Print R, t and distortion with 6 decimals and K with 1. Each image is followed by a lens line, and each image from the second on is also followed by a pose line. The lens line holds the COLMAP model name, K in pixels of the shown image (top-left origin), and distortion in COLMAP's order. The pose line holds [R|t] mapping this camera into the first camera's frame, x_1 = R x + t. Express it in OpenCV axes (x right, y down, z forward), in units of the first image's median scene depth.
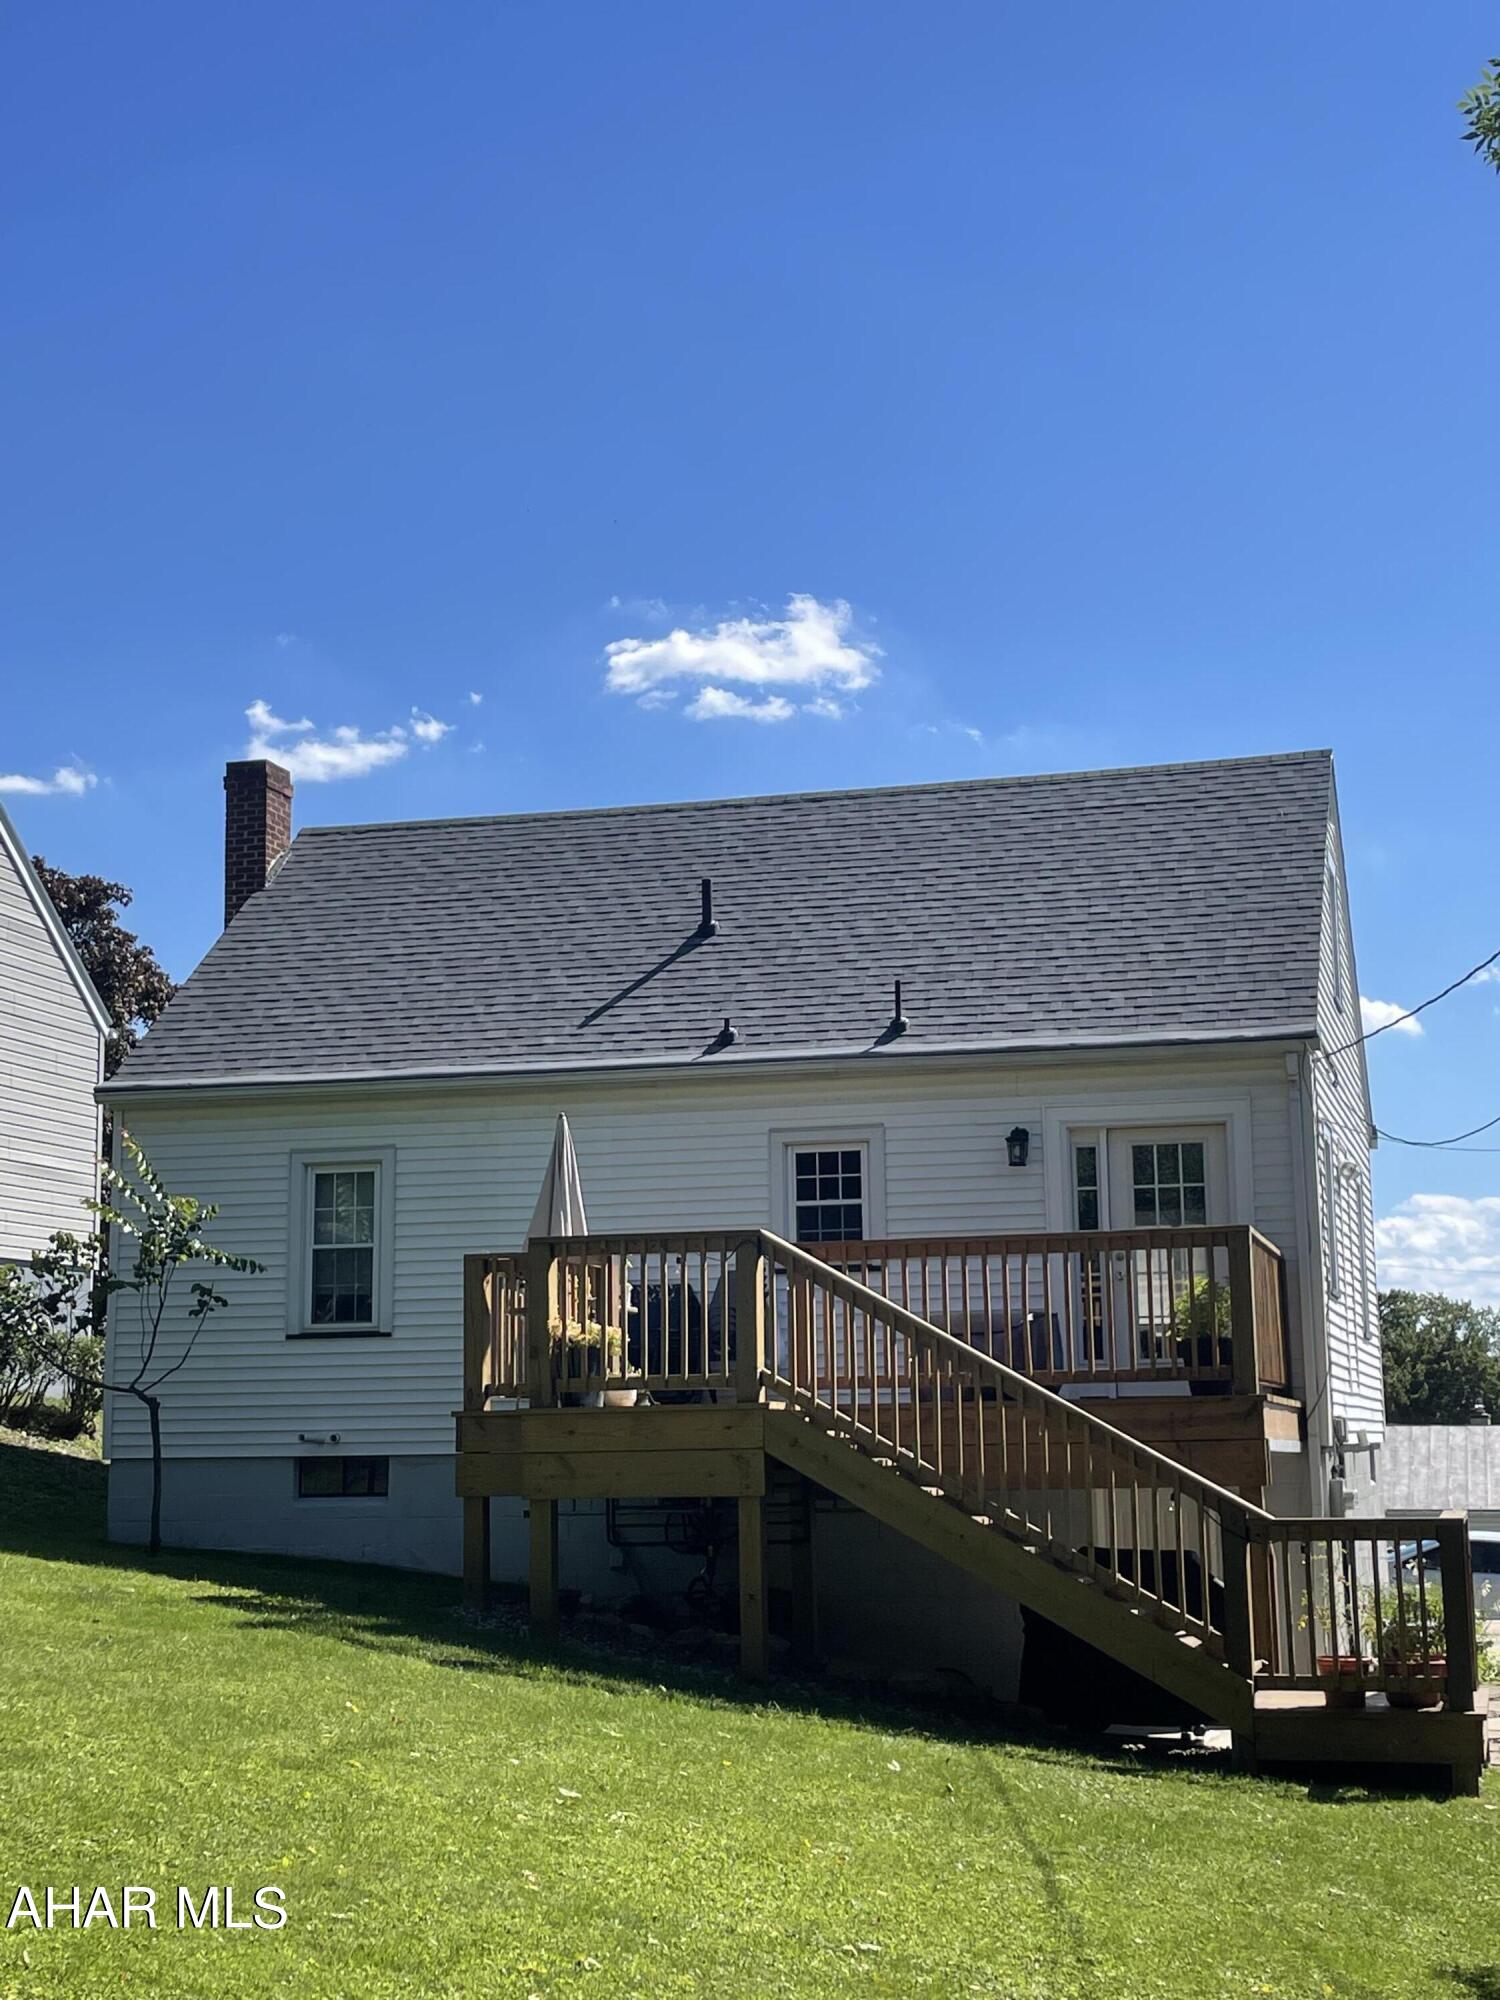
lens RADIAL K [[2729.7, 0, 749.8], [0, 2729.7, 997.7], [0, 0, 1]] dist [0.075002, -0.075108]
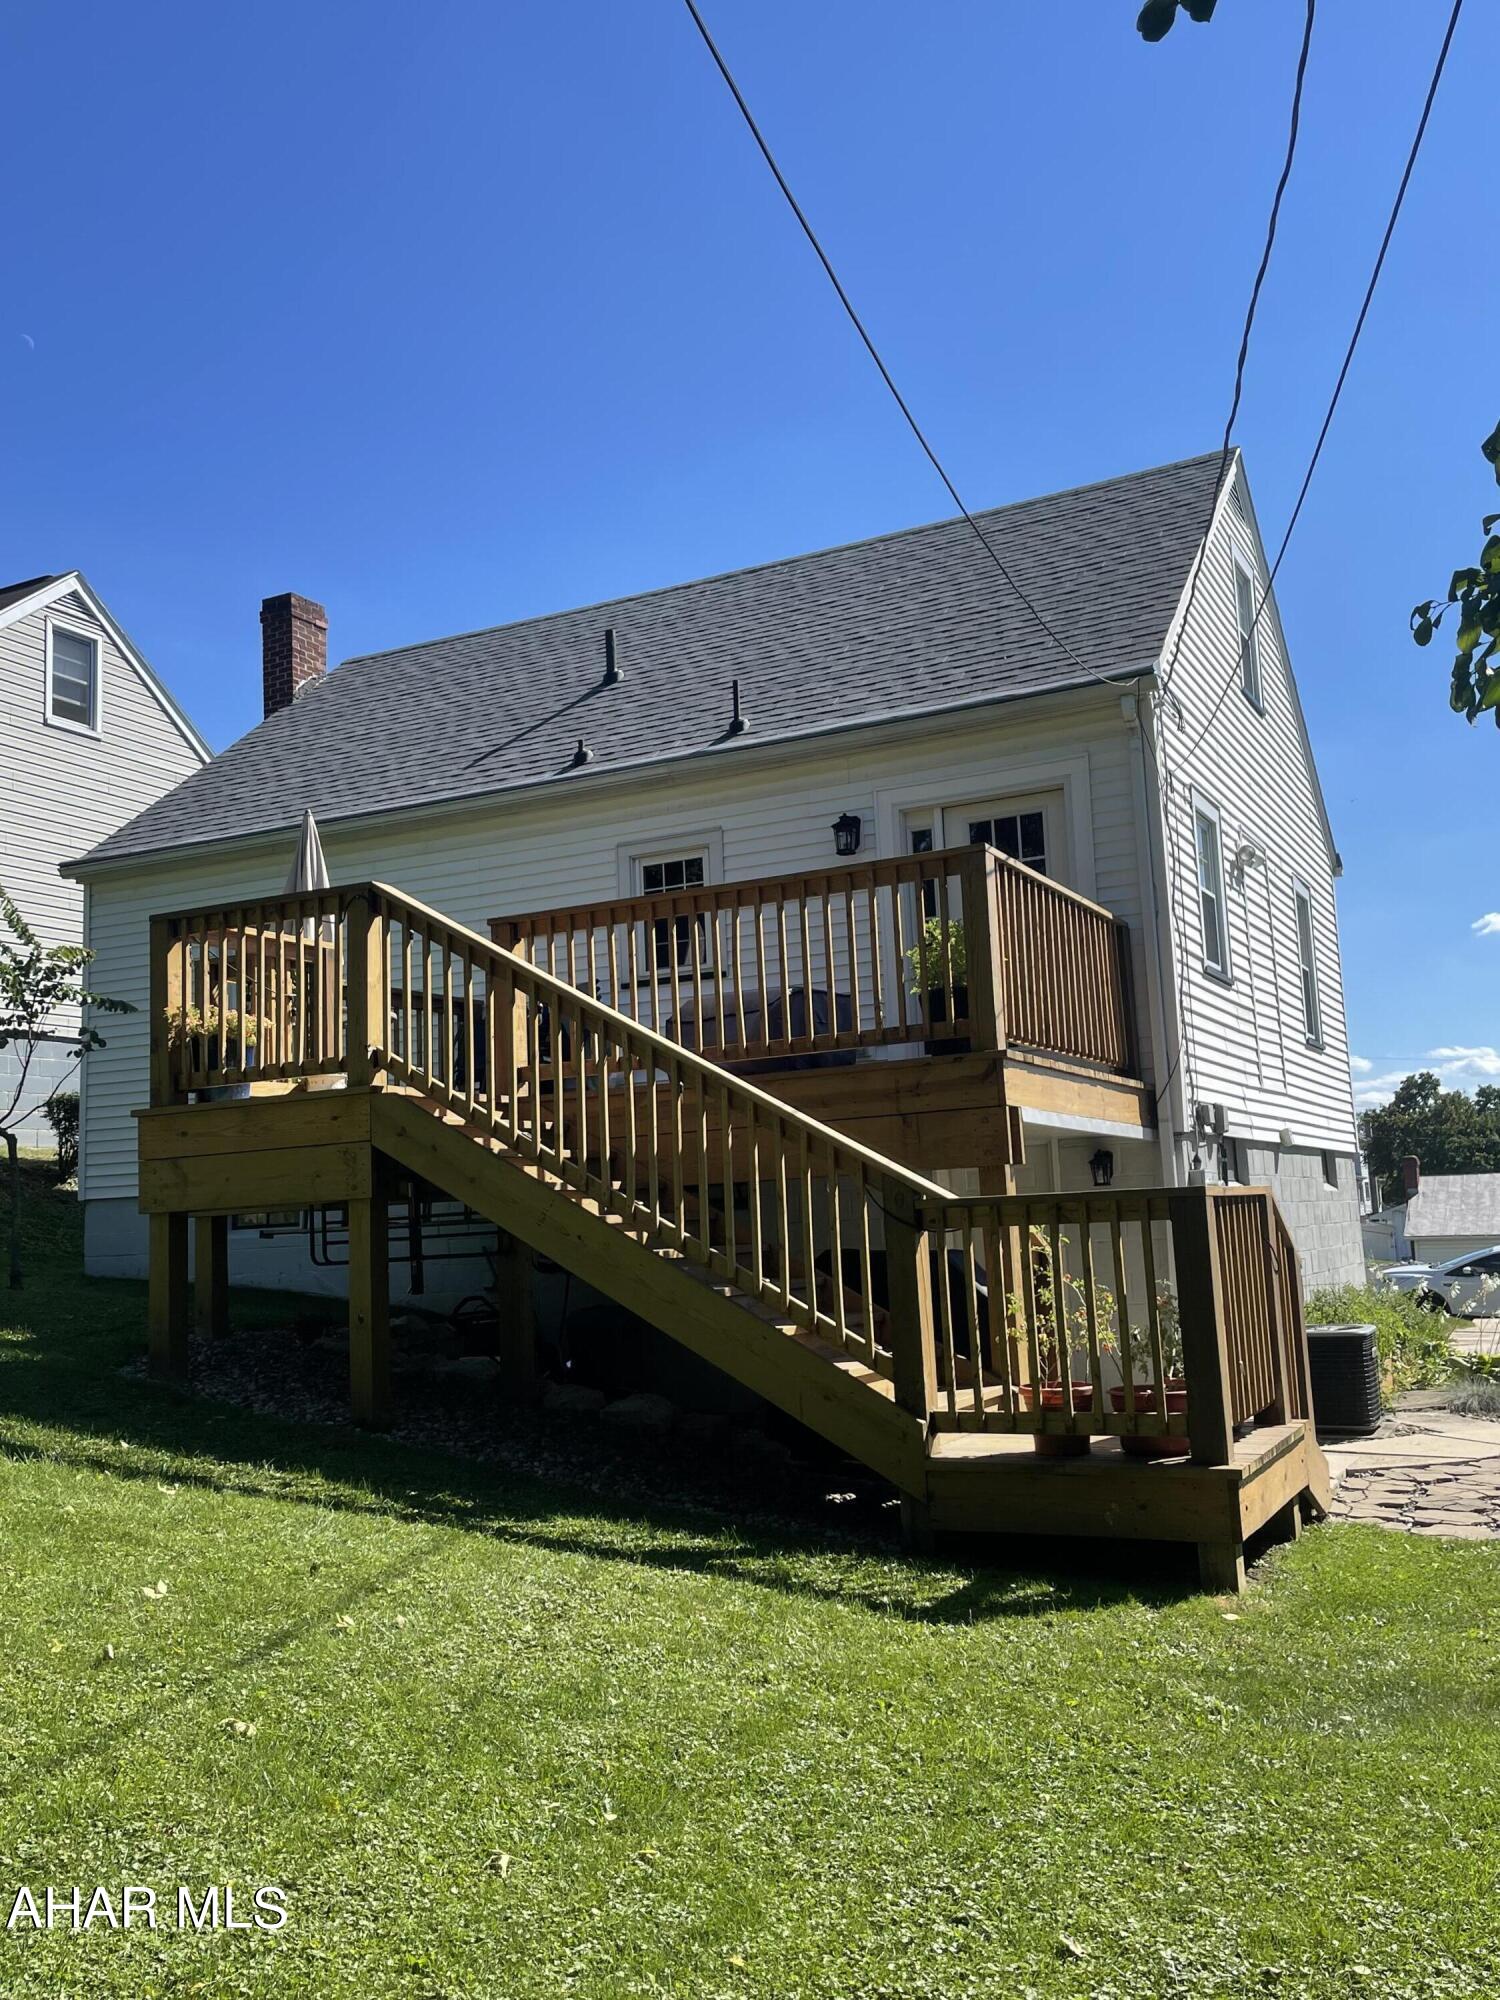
lens RADIAL K [[1699.2, 0, 750.5], [0, 1699.2, 1003.3], [0, 0, 1]] dist [0.074746, -0.002981]
pose [[0.980267, -0.054525, -0.190008, 0.176702], [0.061739, 0.997571, 0.032252, 0.093375], [0.187788, -0.043347, 0.981253, 0.426122]]
